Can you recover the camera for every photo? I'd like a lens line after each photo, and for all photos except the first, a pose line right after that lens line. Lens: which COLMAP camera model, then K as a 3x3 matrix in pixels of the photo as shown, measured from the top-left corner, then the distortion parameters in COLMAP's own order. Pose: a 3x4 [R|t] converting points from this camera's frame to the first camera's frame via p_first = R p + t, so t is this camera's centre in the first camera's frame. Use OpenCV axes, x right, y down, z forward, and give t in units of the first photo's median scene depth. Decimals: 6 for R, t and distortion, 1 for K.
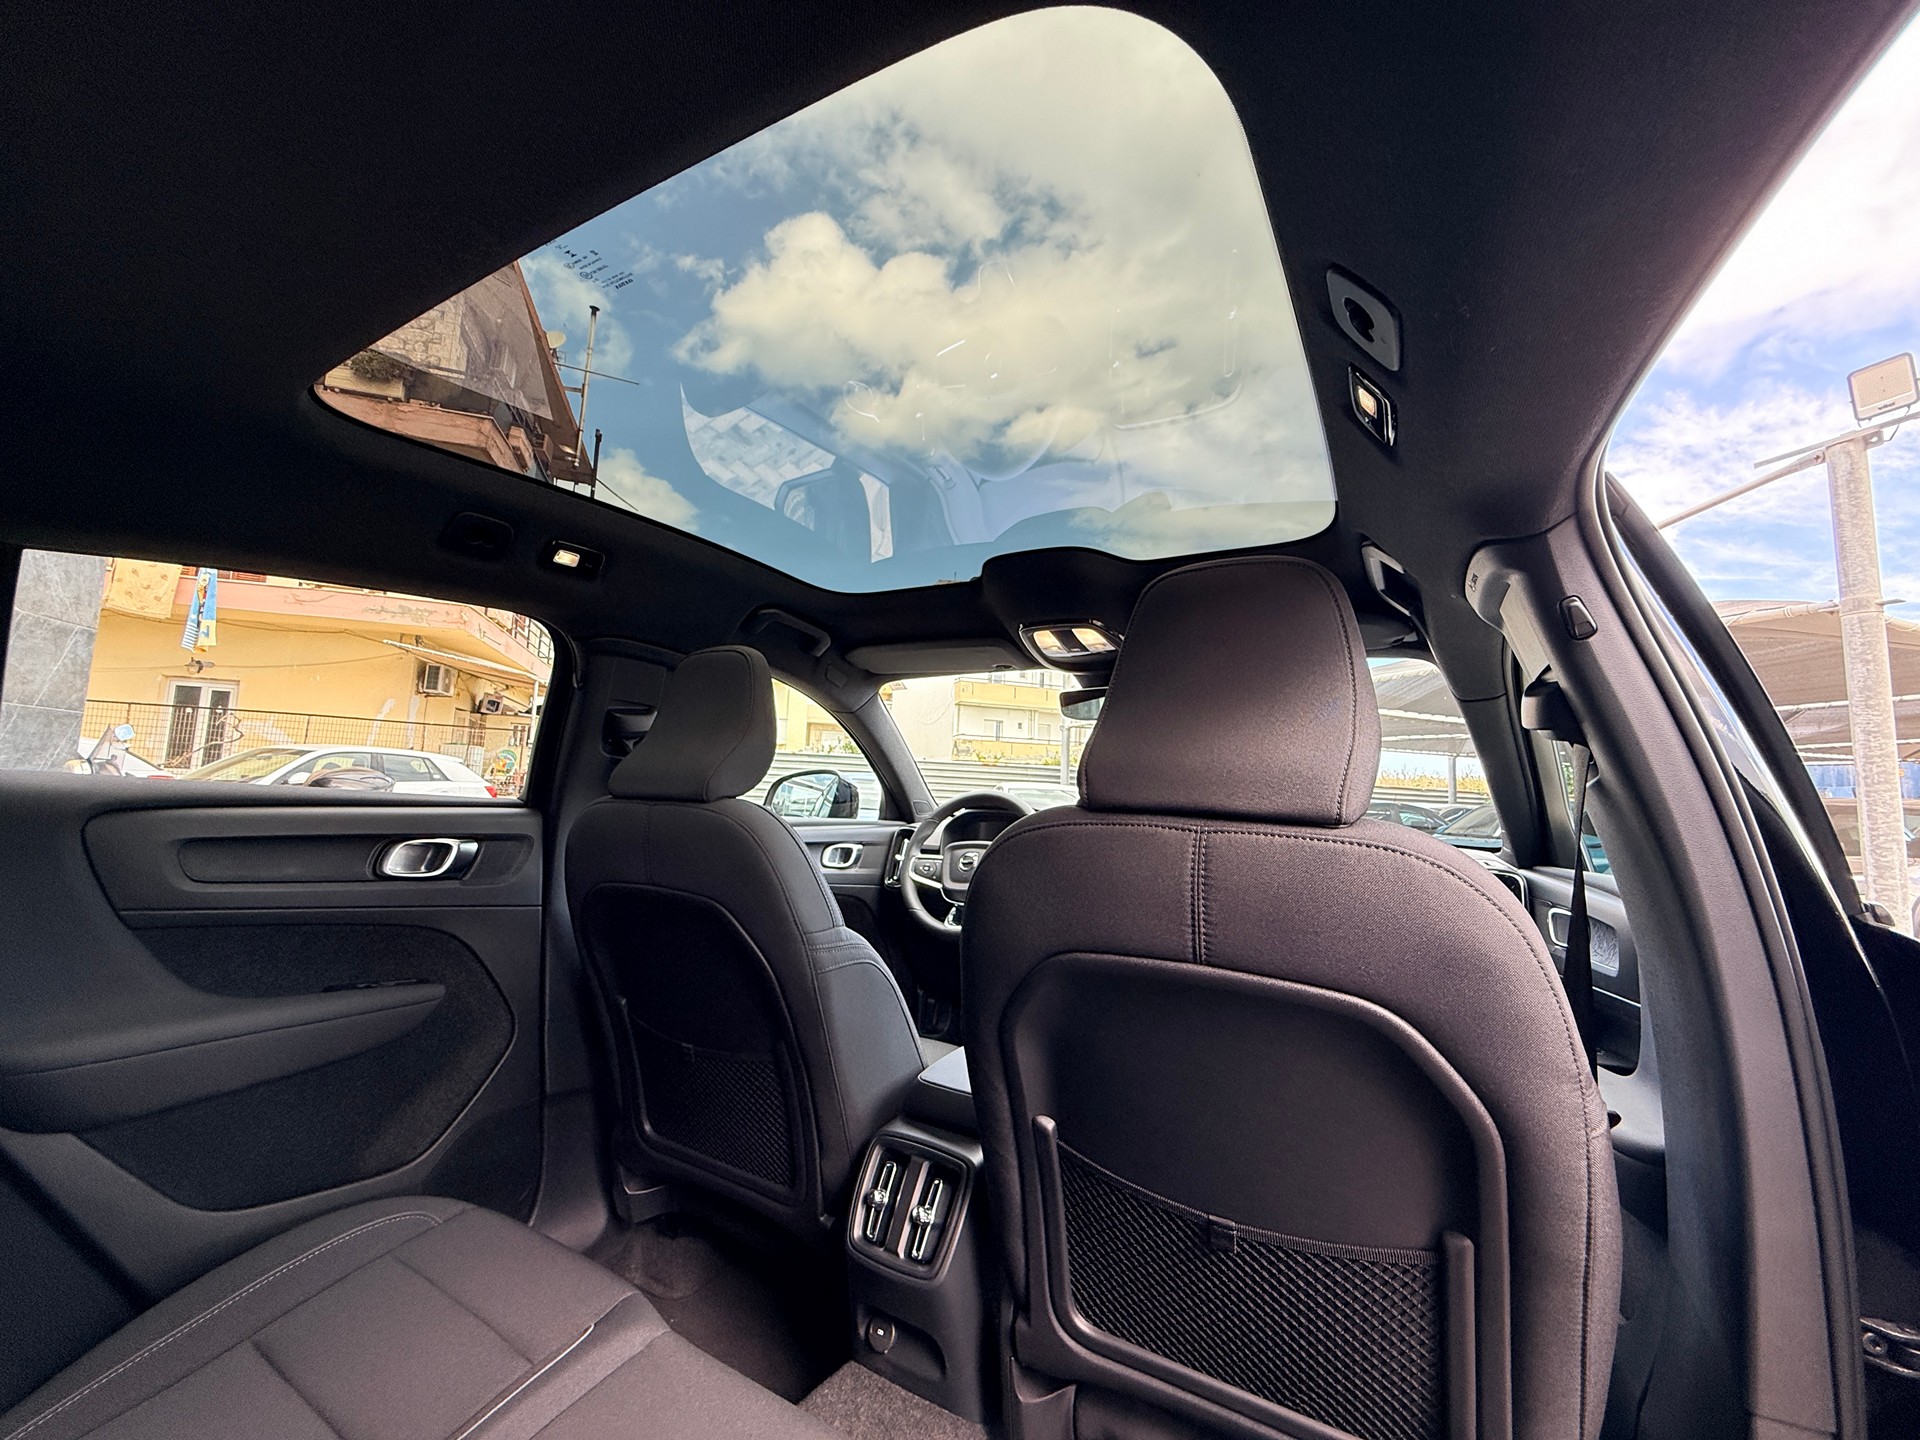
lens RADIAL K [[762.7, 0, 961.5], [0, 762.7, 715.3], [0, 0, 1]] dist [-0.003114, -0.000171]
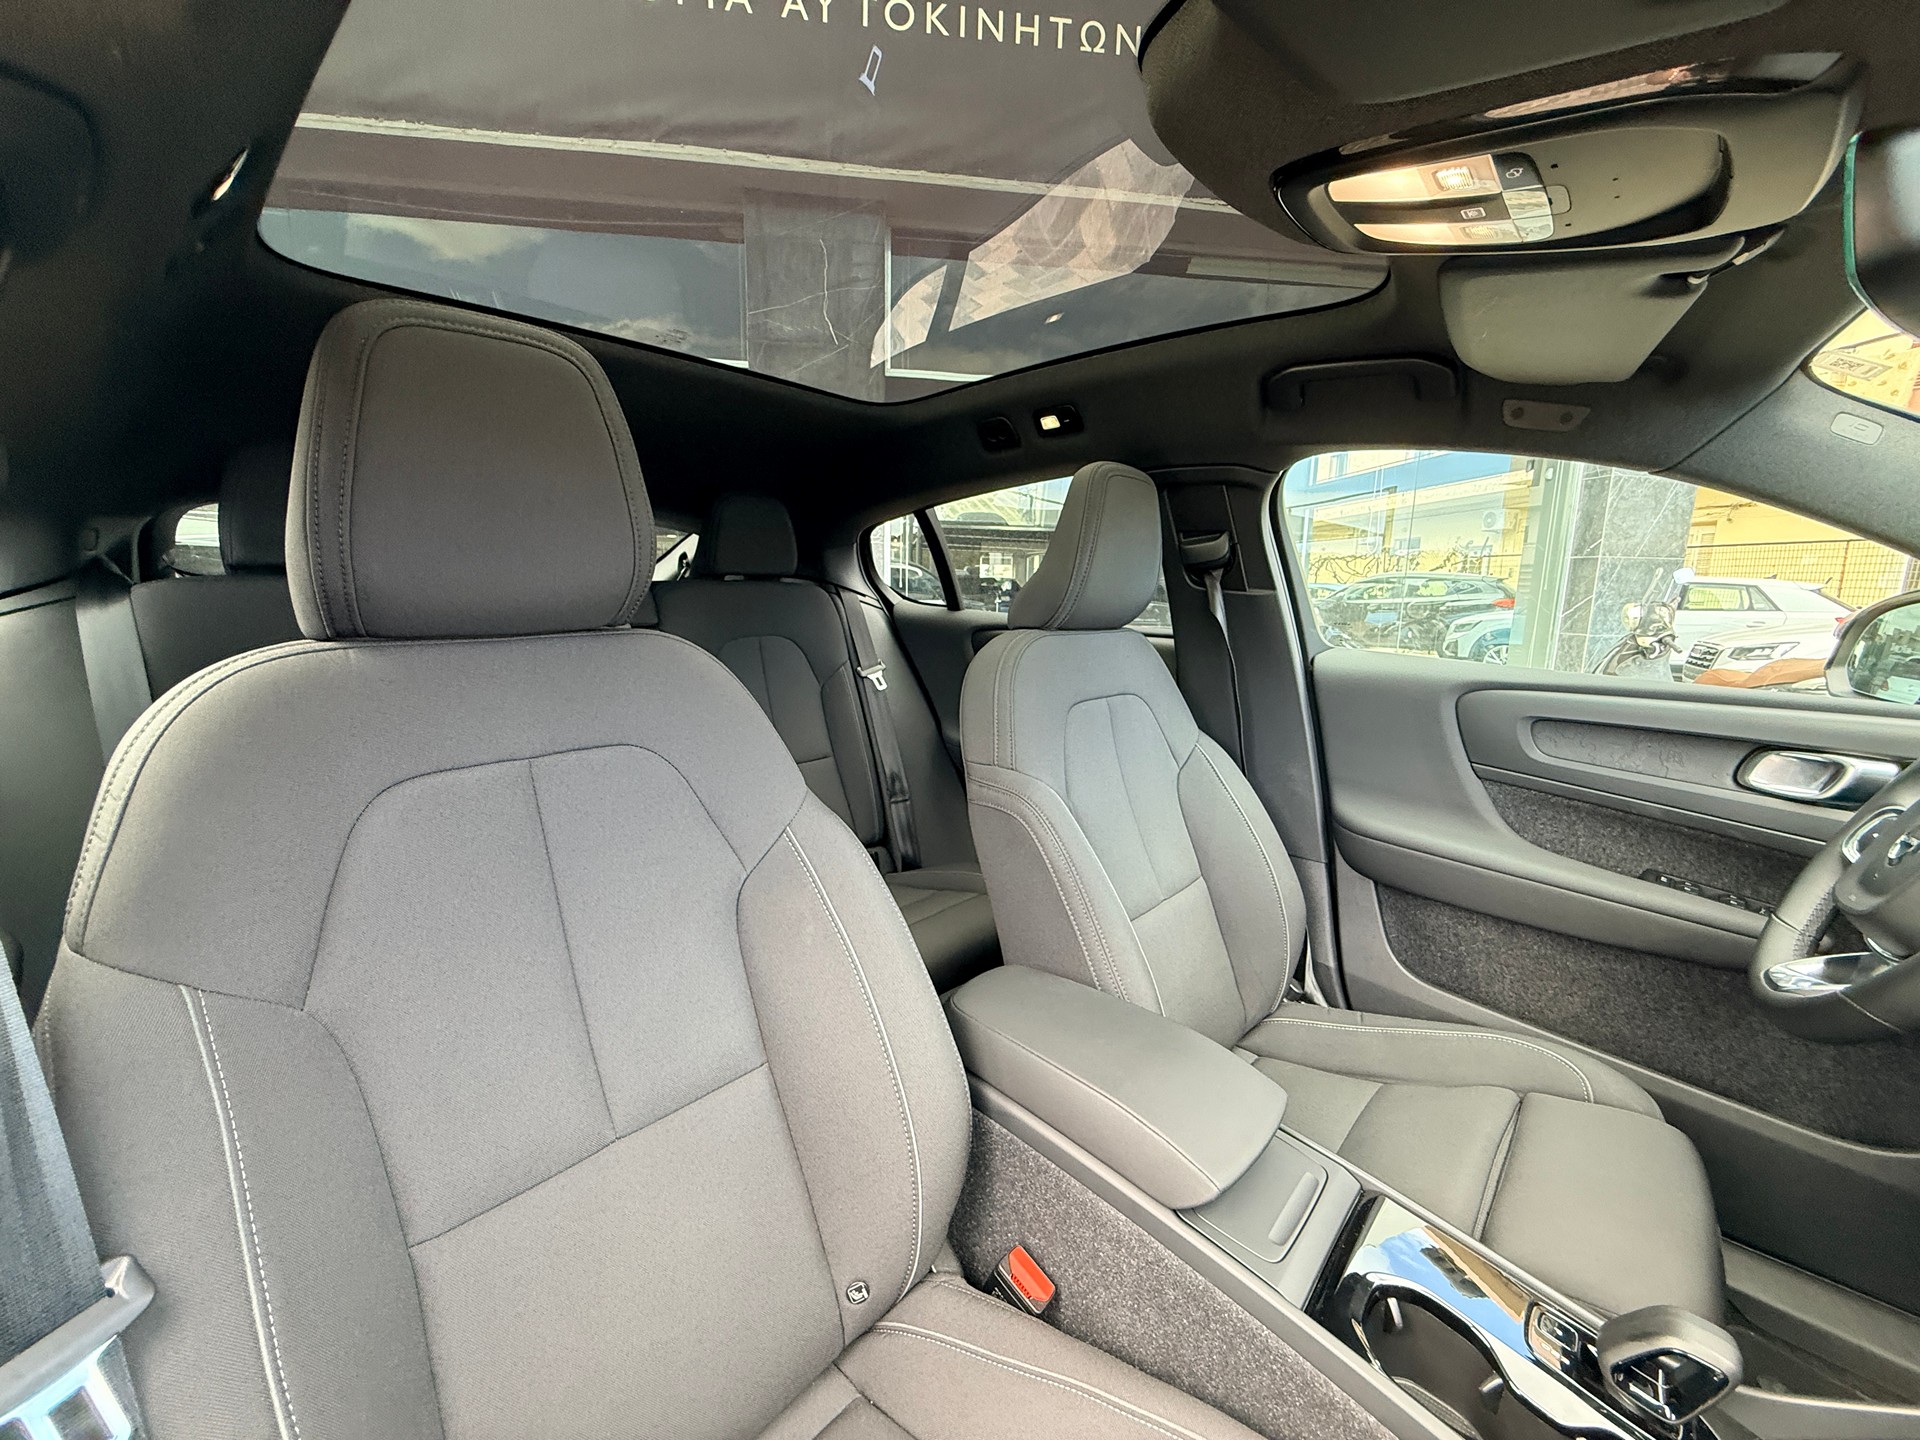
lens RADIAL K [[770.9, 0, 955.3], [0, 770.9, 716.7], [0, 0, 1]] dist [-0.006136, -0.000151]
pose [[-0.200769, 0.120720, -0.972172, 0.059216], [0.079584, 0.991108, 0.106636, 0.008662], [0.976401, -0.055960, -0.208591, 0.088770]]
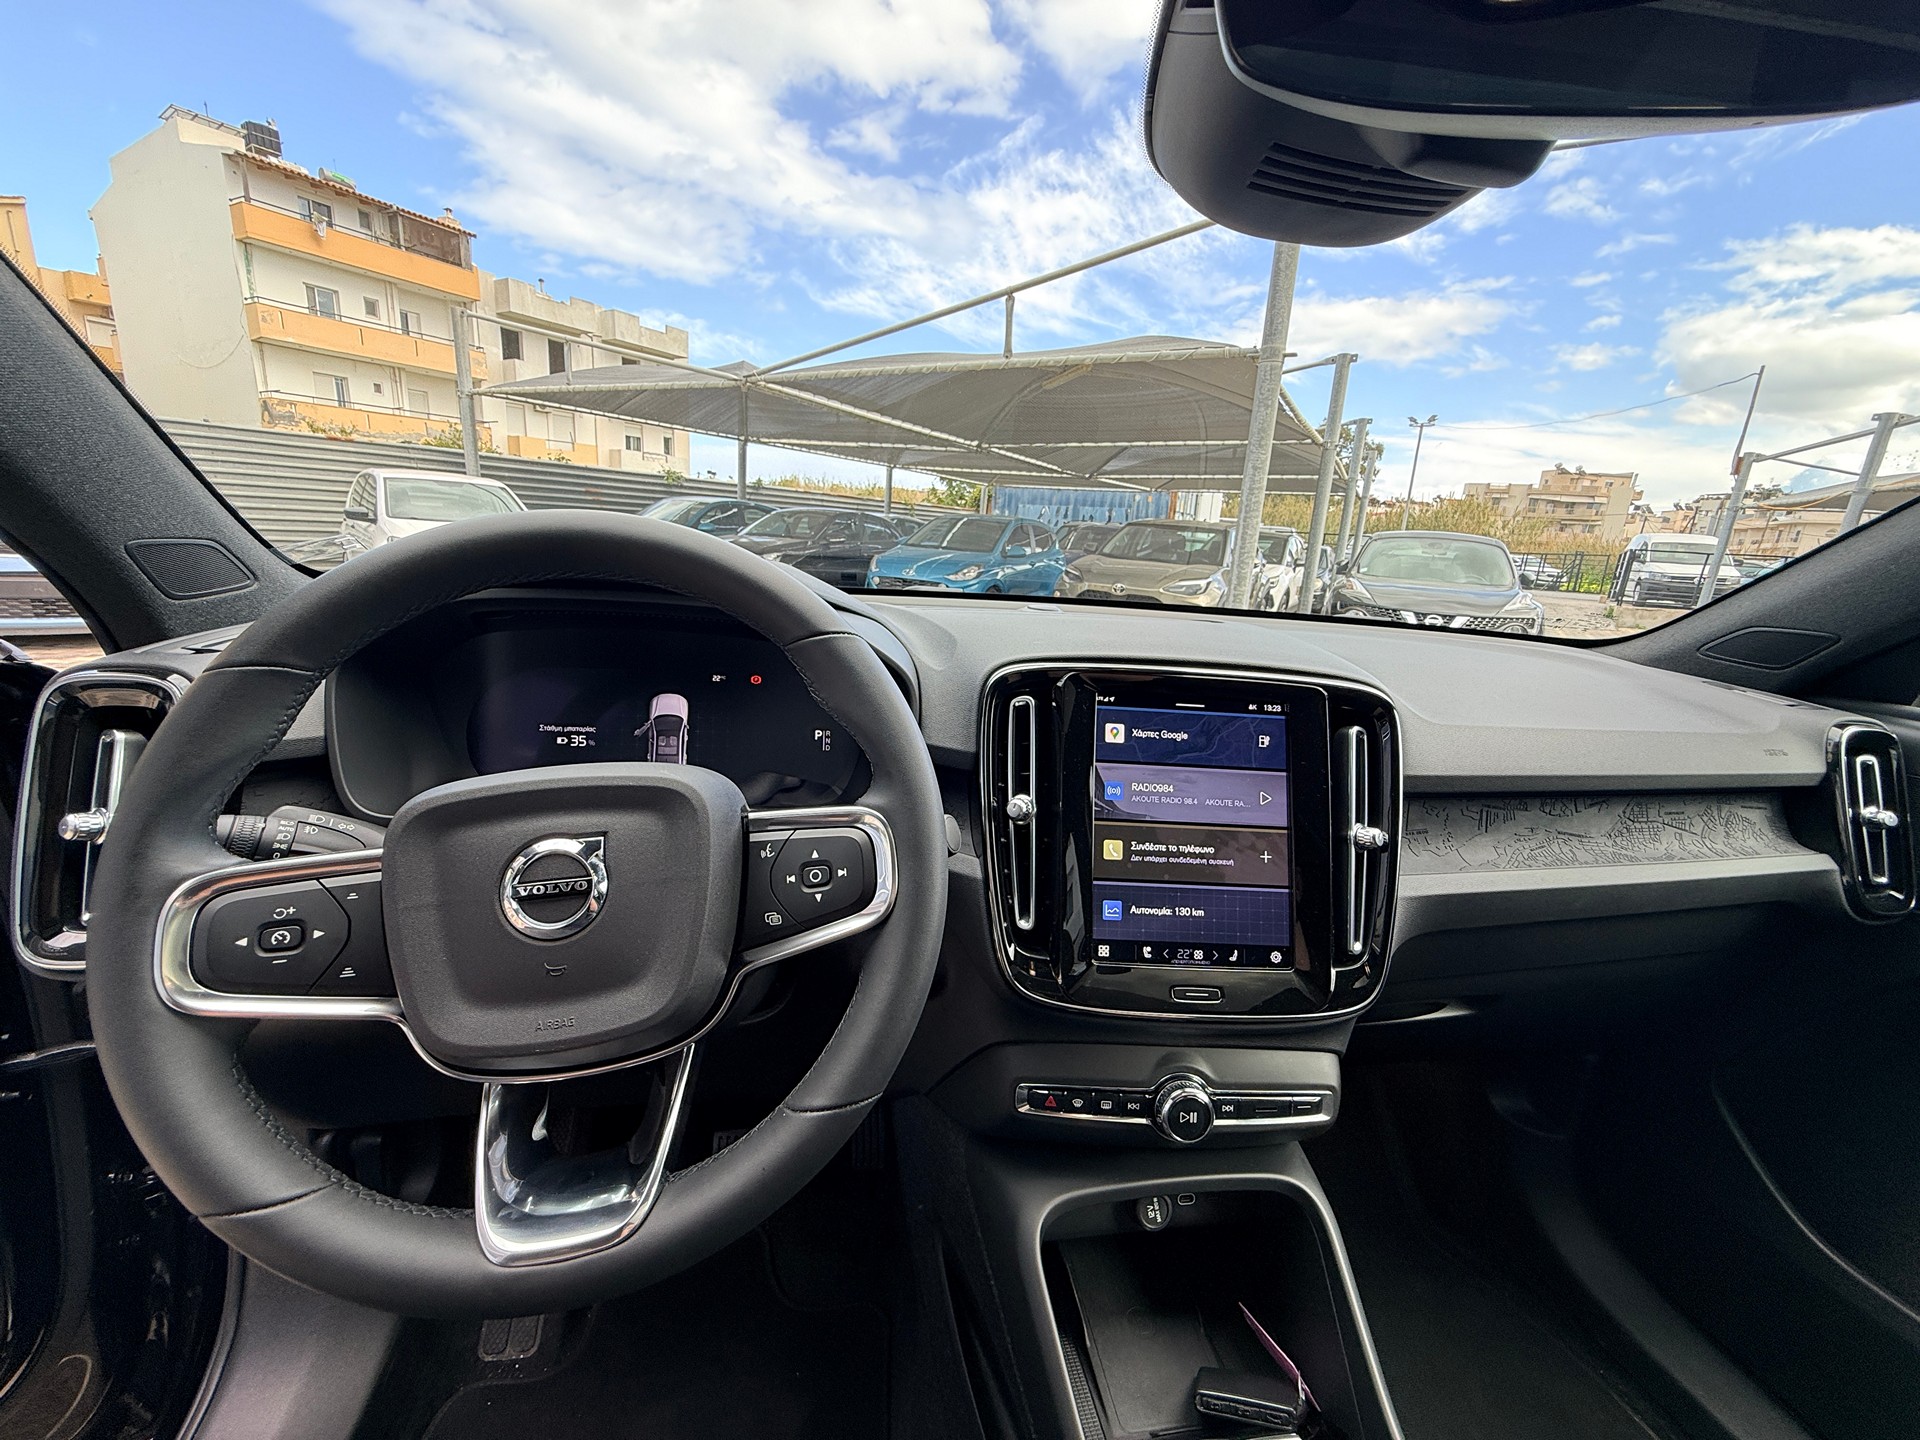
lens RADIAL K [[766.0, 0, 959.3], [0, 766.0, 716.6], [0, 0, 1]] dist [-0.001382, 0.000065]
pose [[0.765820, -0.143676, 0.626799, -0.004058], [-0.101922, 0.935280, 0.338915, 0.009885], [-0.634927, -0.323433, 0.701612, 0.110014]]
